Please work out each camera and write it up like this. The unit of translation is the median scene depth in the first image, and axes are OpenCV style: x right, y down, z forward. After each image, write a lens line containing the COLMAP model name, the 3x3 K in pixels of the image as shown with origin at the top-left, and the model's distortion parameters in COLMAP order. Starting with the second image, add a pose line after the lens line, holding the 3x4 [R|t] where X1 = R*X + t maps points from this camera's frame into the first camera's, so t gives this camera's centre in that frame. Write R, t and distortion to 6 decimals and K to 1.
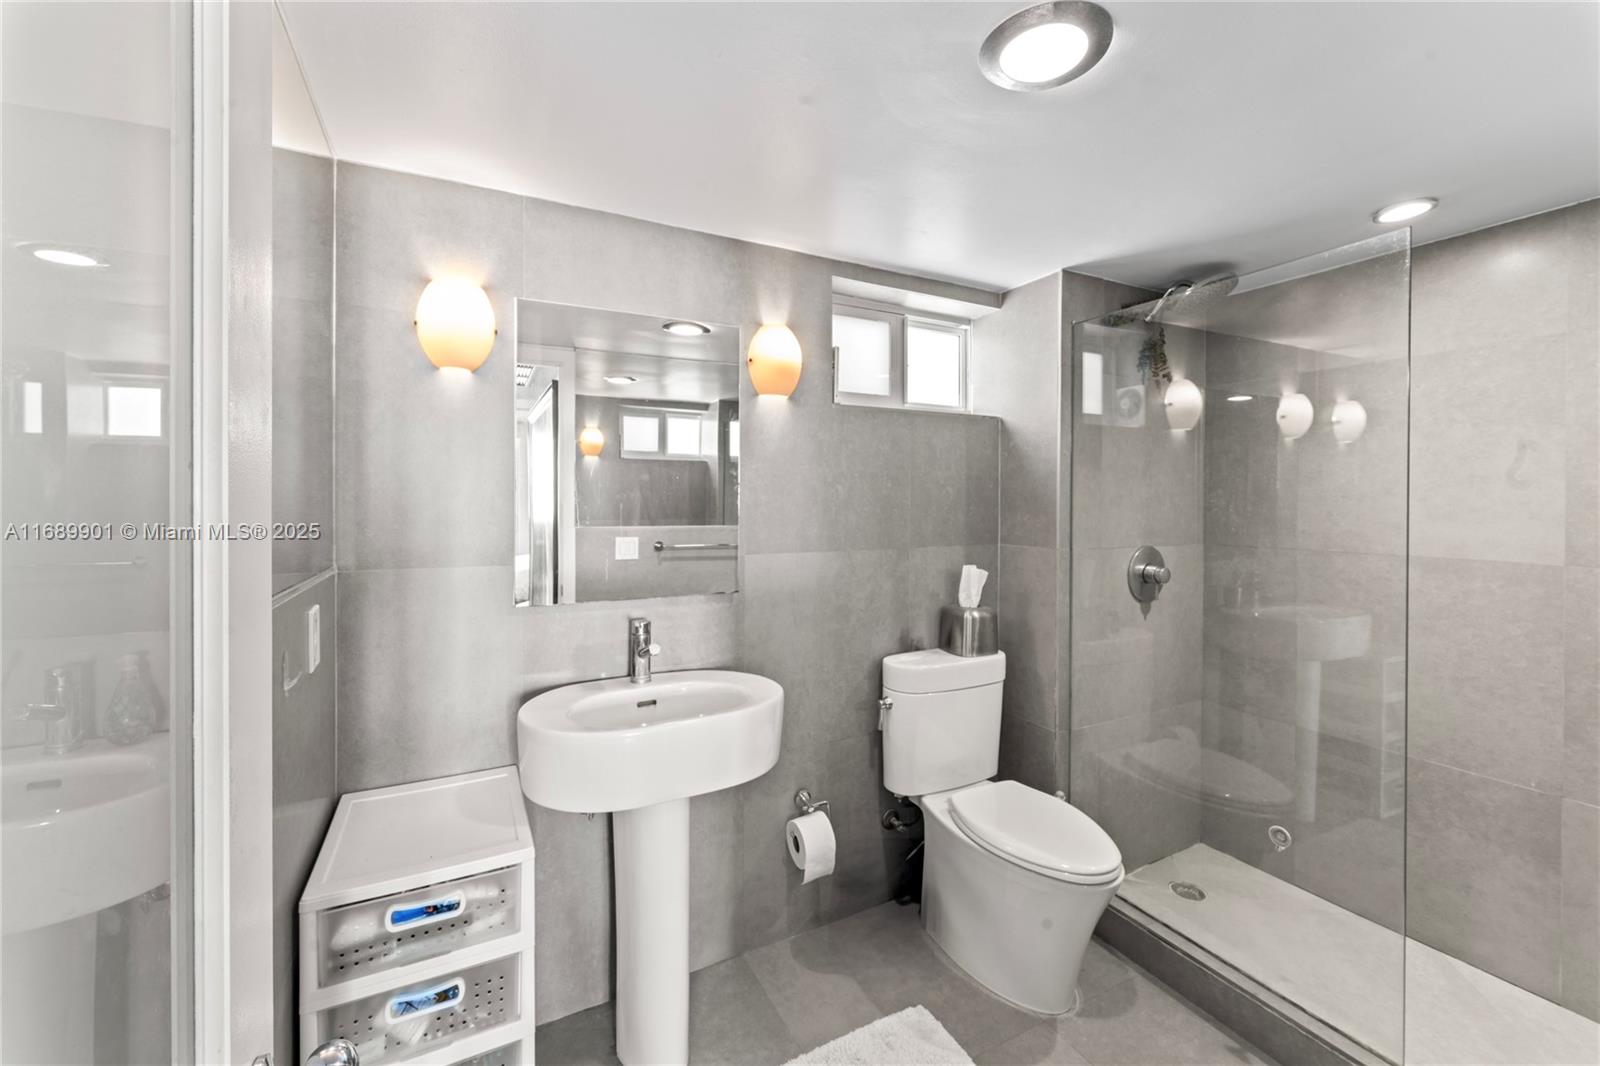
lens RADIAL K [[648.8, 0, 801.7], [0, 648.8, 504.8], [0, 0, 1]] dist [-0.004070, -0.000483]
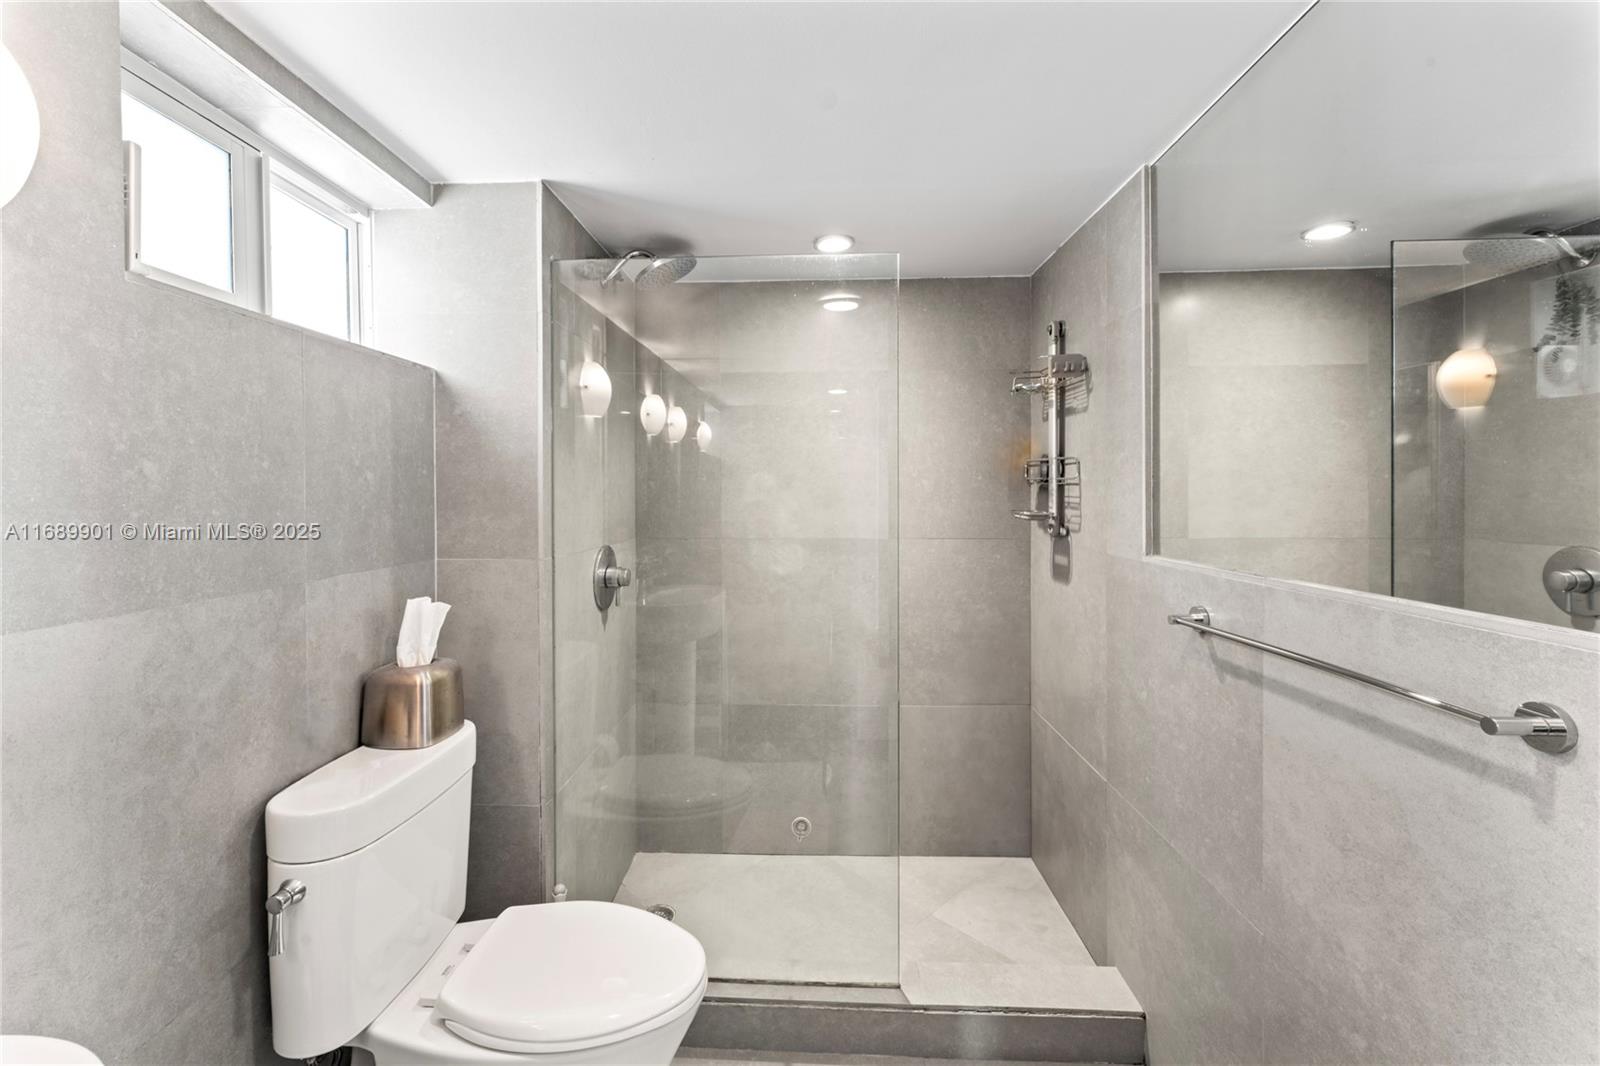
lens RADIAL K [[648.8, 0, 791.6], [0, 648.8, 501.2], [0, 0, 1]] dist [-0.004070, -0.000483]
pose [[0.497010, -0.014018, 0.867632, -0.100775], [0.007935, 0.999901, 0.011610, -0.004171], [-0.867709, 0.001115, 0.497072, 0.379110]]
